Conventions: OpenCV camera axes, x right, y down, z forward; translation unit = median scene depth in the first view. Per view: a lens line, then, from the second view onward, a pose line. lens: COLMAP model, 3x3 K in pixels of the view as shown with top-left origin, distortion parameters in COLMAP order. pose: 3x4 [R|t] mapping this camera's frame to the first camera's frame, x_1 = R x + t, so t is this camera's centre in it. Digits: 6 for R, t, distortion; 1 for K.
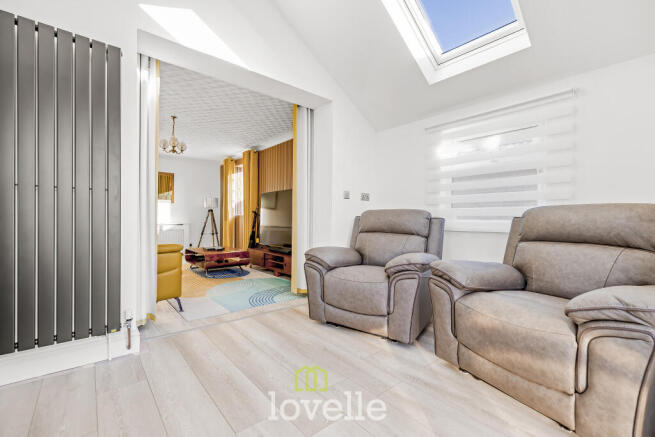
lens RADIAL K [[276.9, 0, 329.0], [0, 276.9, 218.7], [0, 0, 1]] dist [-0.000858, -0.000054]
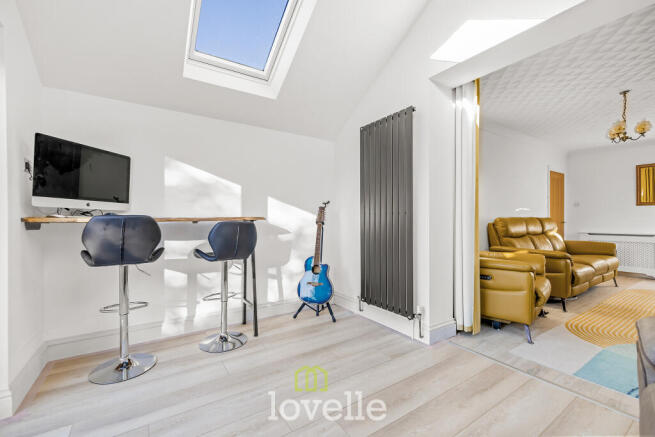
lens RADIAL K [[276.9, 0, 329.0], [0, 276.9, 218.7], [0, 0, 1]] dist [-0.000858, -0.000054]
pose [[-0.125593, -0.015457, -0.991961, 0.561850], [-0.000319, 0.999879, -0.015540, -0.050148], [0.992082, -0.001635, -0.125583, 0.712274]]
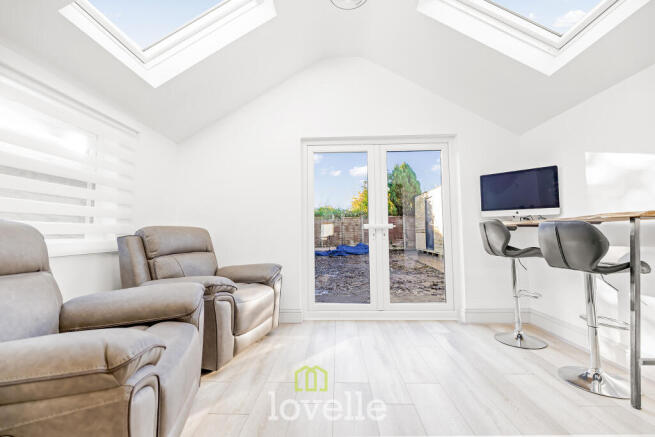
lens RADIAL K [[284.3, 0, 328.2], [0, 284.3, 204.4], [0, 0, 1]] dist [-0.000667, -0.000046]
pose [[-0.735324, 0.059676, 0.675083, -0.623158], [-0.002726, 0.995847, -0.091000, -0.023714], [-0.677710, -0.068754, -0.732108, 1.436485]]
